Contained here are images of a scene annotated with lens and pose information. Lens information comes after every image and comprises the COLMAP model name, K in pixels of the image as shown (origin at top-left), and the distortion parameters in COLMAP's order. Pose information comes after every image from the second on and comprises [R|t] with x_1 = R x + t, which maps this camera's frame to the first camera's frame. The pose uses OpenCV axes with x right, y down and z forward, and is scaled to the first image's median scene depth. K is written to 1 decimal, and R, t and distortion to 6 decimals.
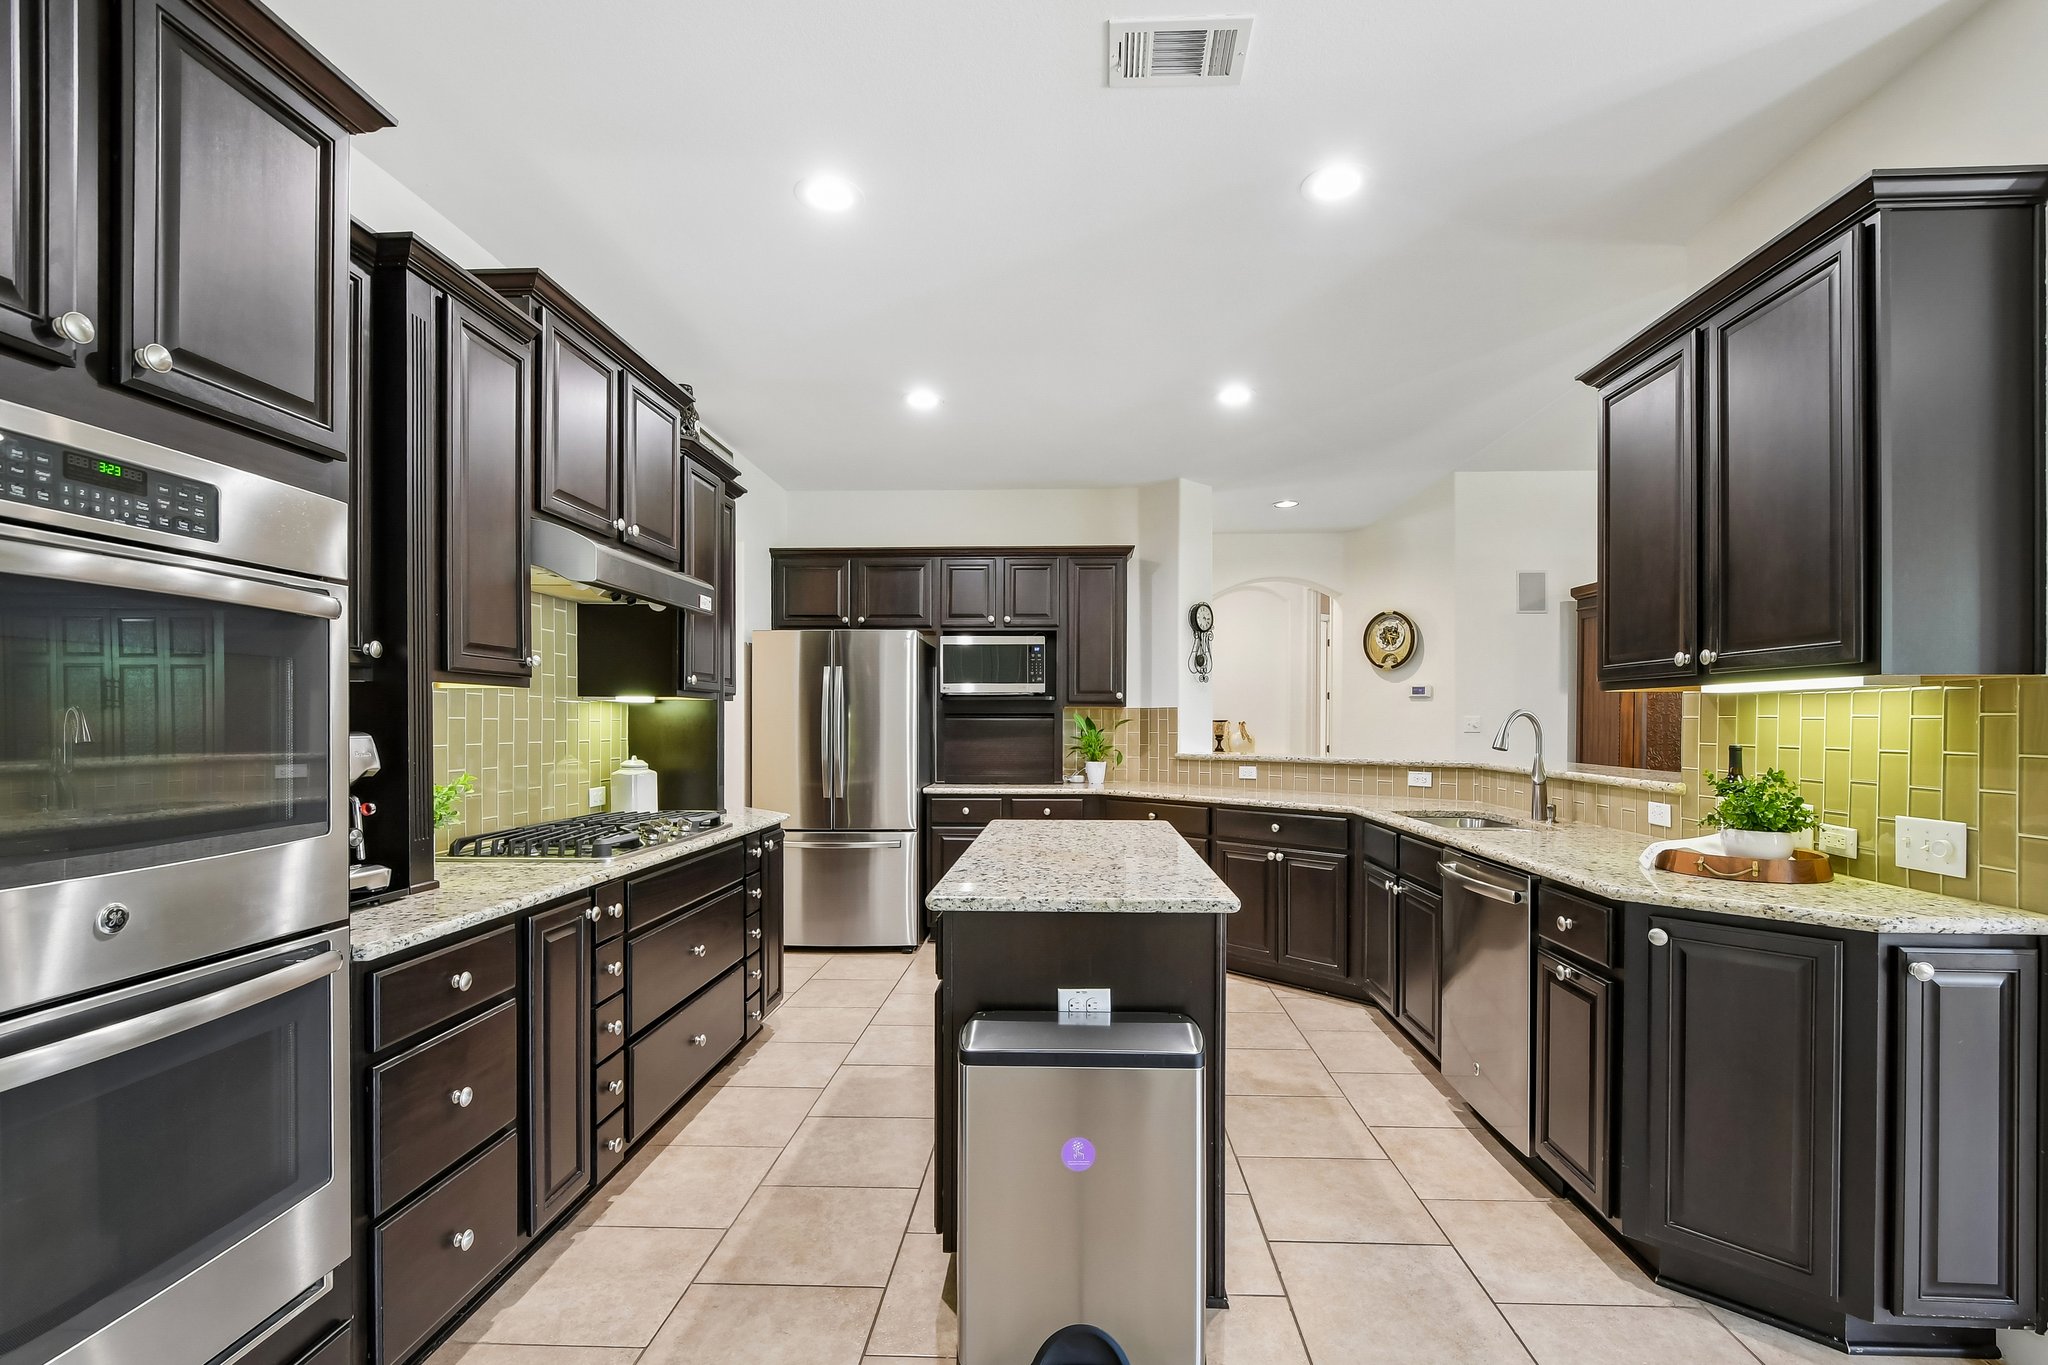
lens RADIAL K [[932.7, 0, 1038.4], [0, 932.7, 728.1], [0, 0, 1]] dist [0.000971, -0.000338]
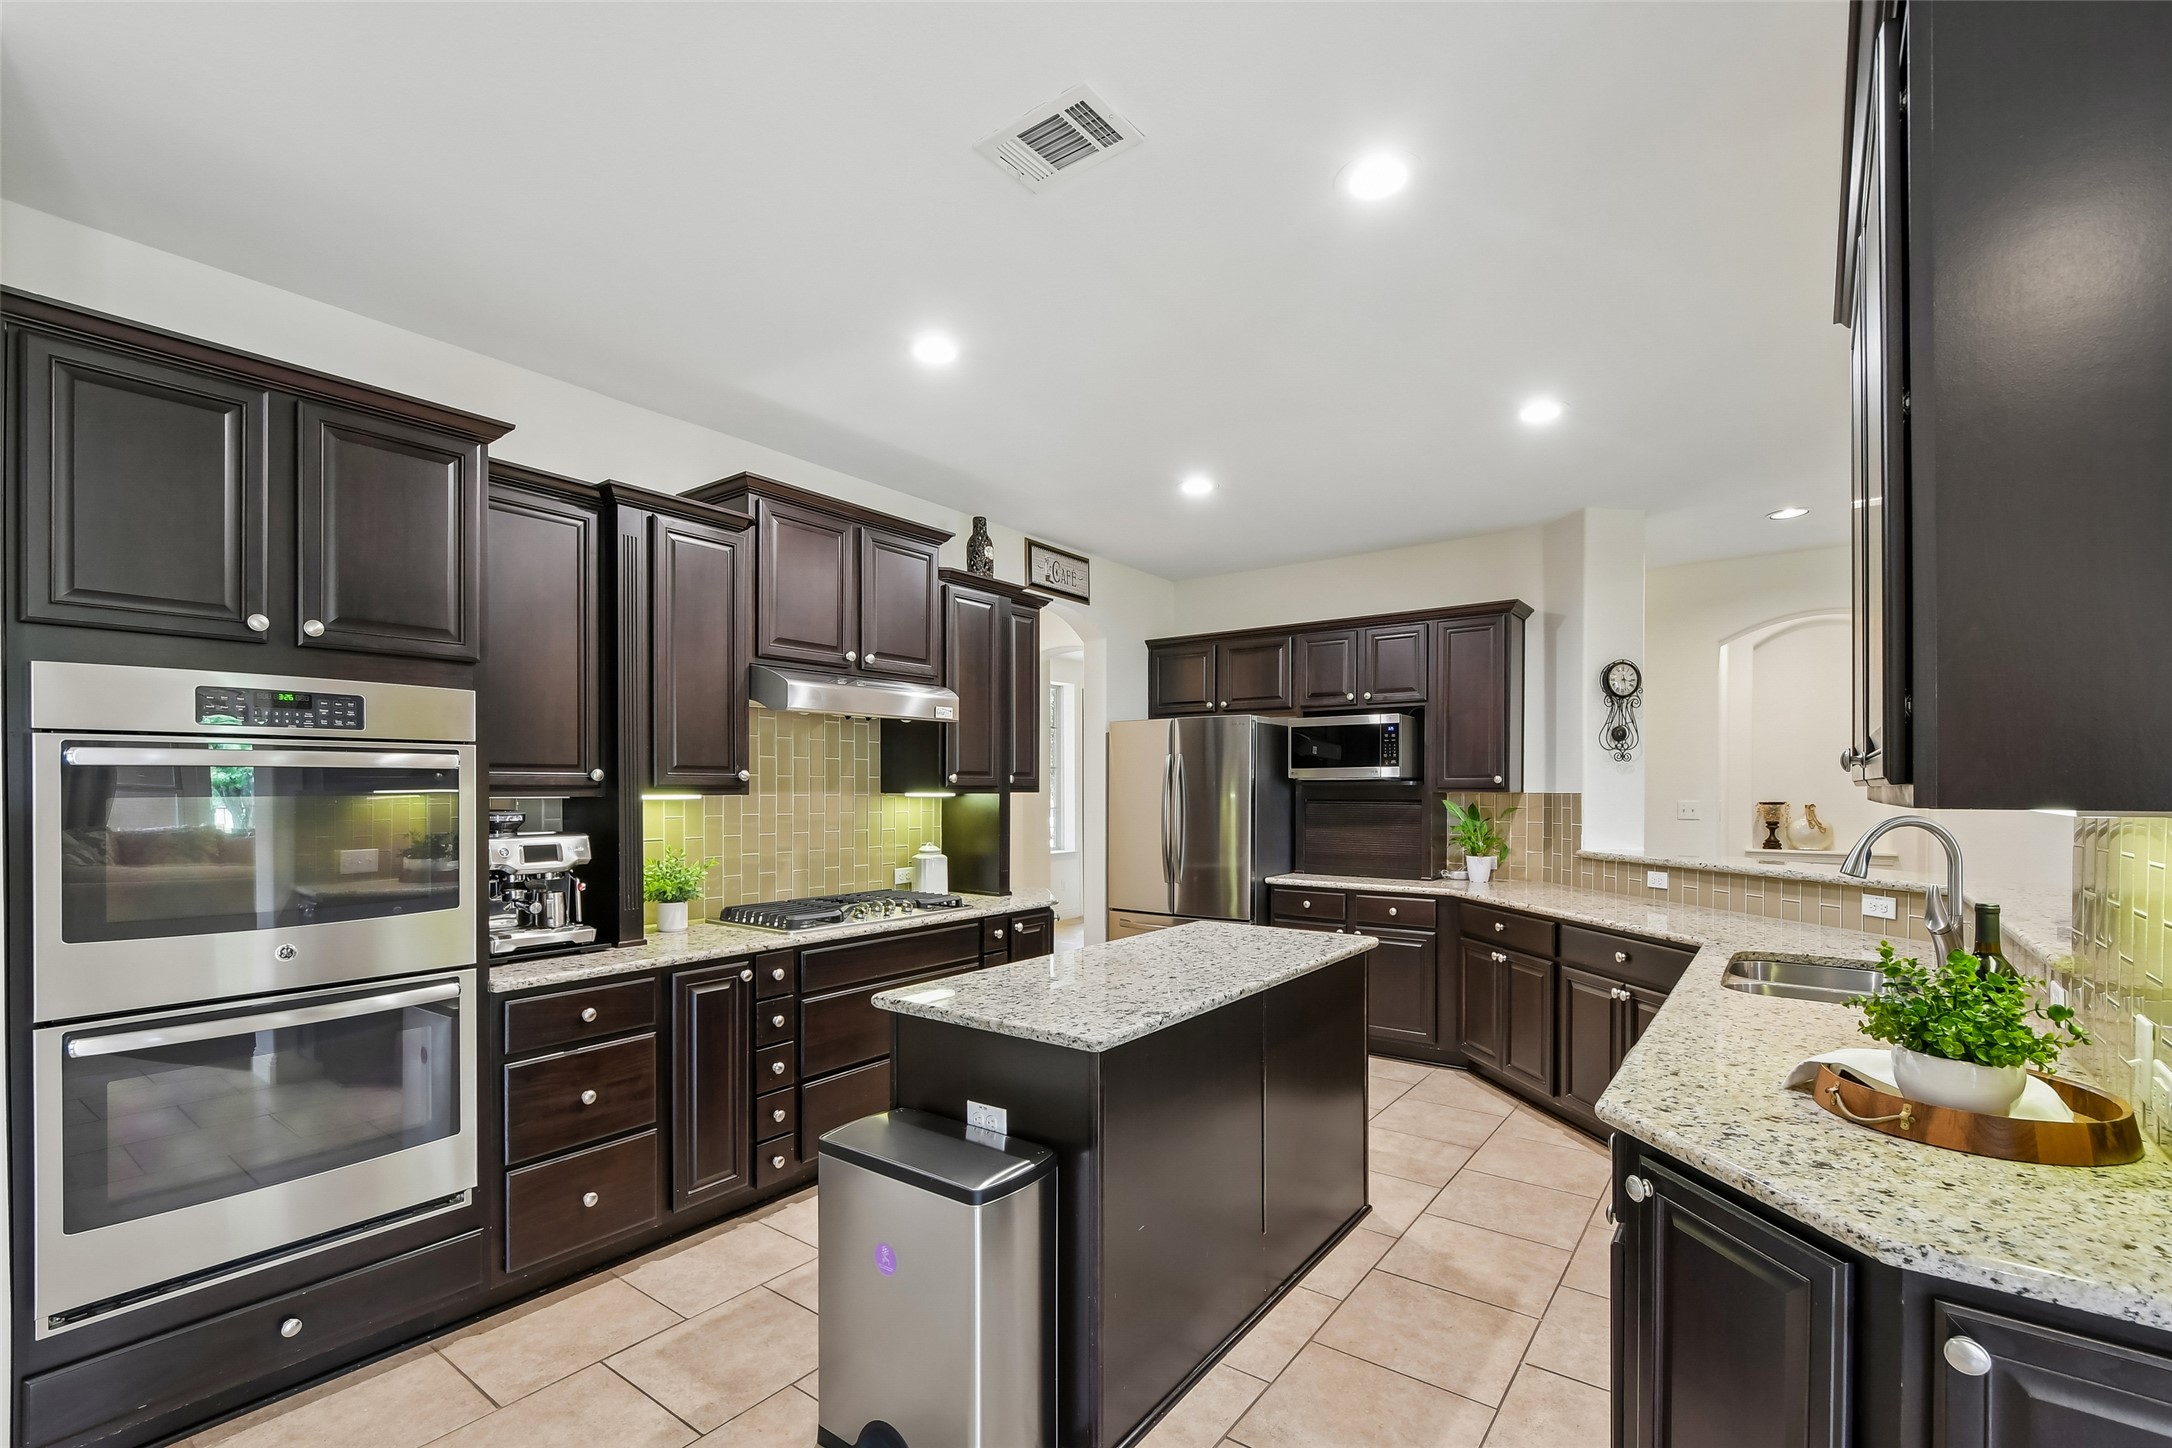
lens RADIAL K [[955.0, 0, 1083.5], [0, 955.0, 791.0], [0, 0, 1]] dist [0.000667, -0.000173]
pose [[0.822667, 0.001415, -0.568521, 0.414101], [-0.003304, 0.999992, -0.002292, -0.032945], [0.568513, 0.003764, 0.822666, 0.121180]]
